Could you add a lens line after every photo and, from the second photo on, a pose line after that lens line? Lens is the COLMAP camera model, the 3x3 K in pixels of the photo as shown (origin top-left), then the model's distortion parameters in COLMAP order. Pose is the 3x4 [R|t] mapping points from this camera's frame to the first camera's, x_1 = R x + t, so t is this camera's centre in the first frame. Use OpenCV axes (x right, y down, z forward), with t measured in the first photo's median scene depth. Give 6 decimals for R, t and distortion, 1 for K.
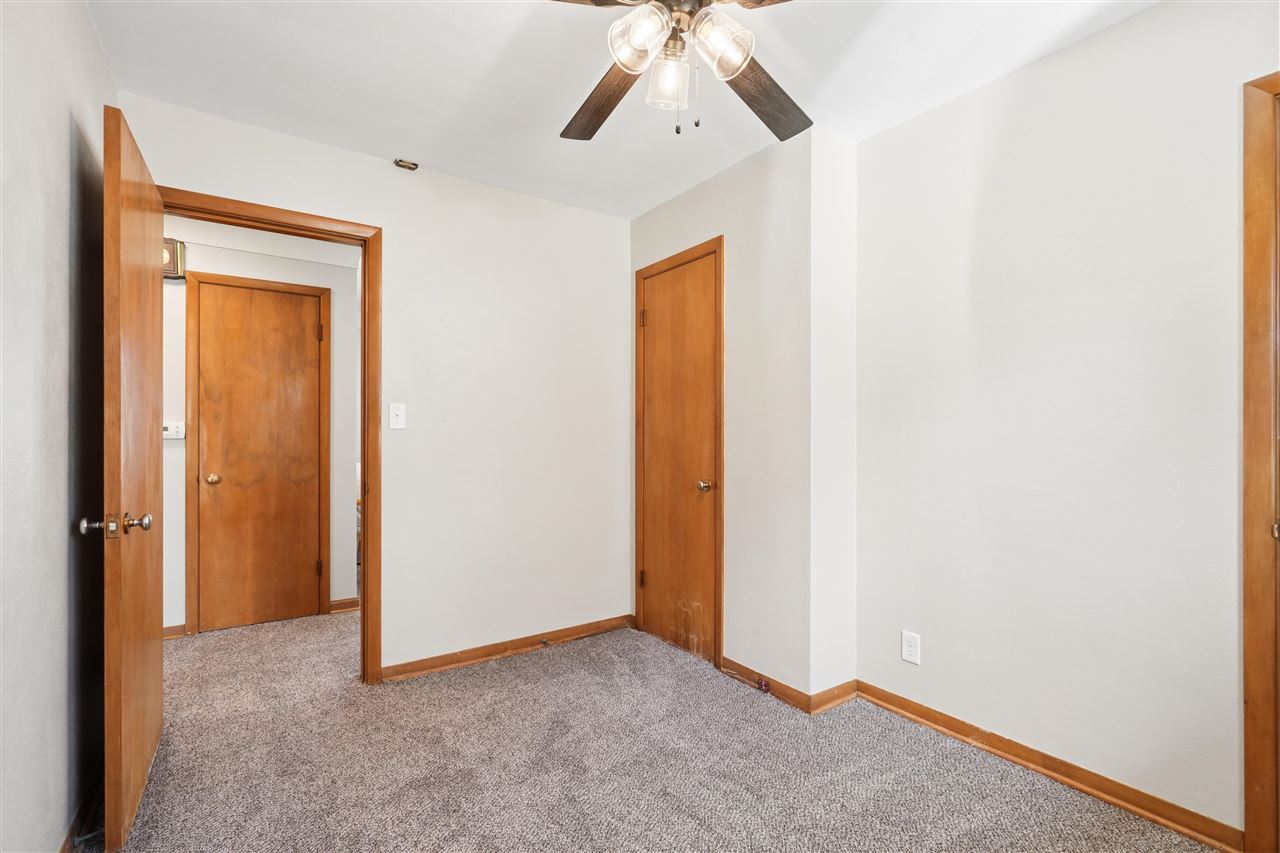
lens RADIAL K [[578.2, 0, 638.5], [0, 578.2, 426.7], [0, 0, 1]] dist [-0.000799, 0.000408]
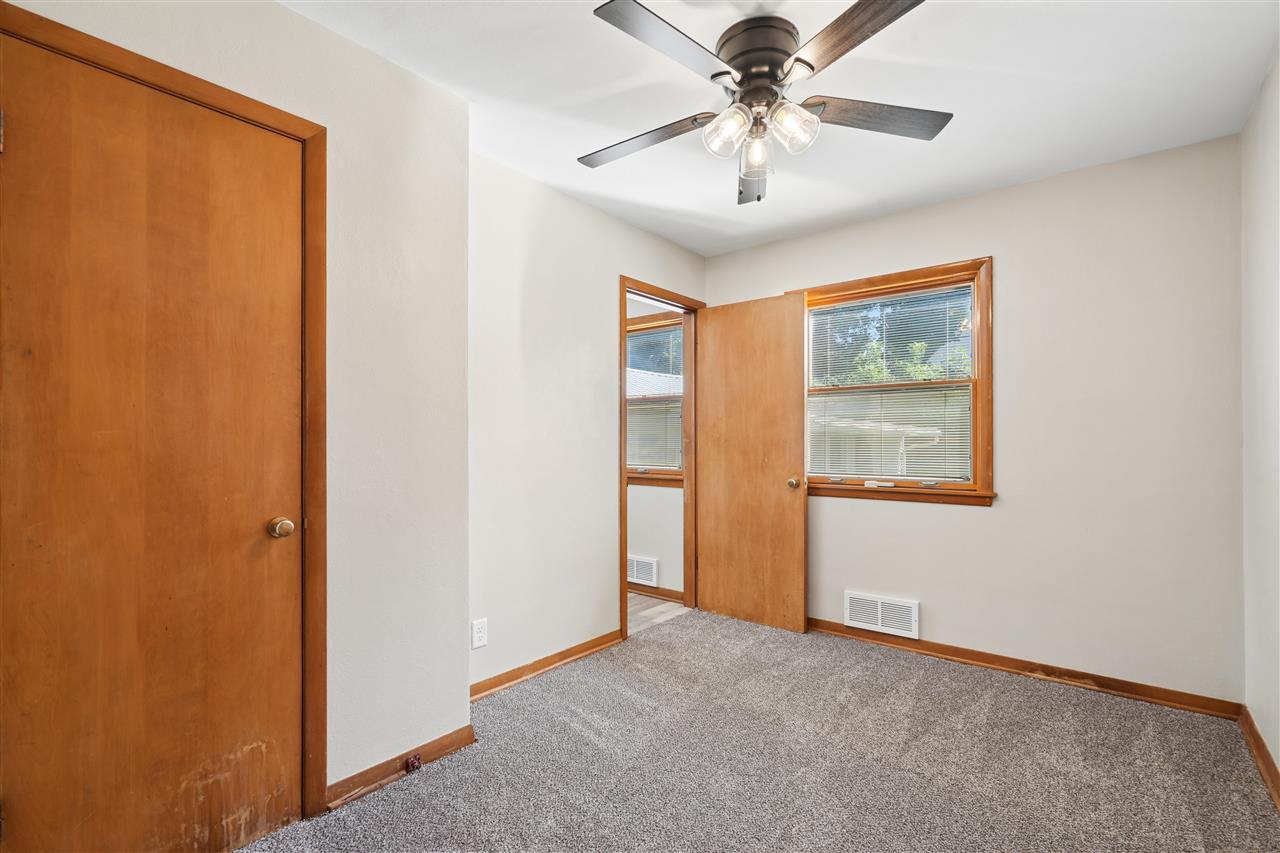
lens RADIAL K [[578.2, 0, 646.3], [0, 578.2, 434.7], [0, 0, 1]] dist [-0.000799, 0.000408]
pose [[-0.245204, -0.001515, 0.969470, -0.526365], [-0.008410, 0.999964, -0.000565, 0.005784], [-0.969435, -0.008292, -0.245208, 0.773277]]
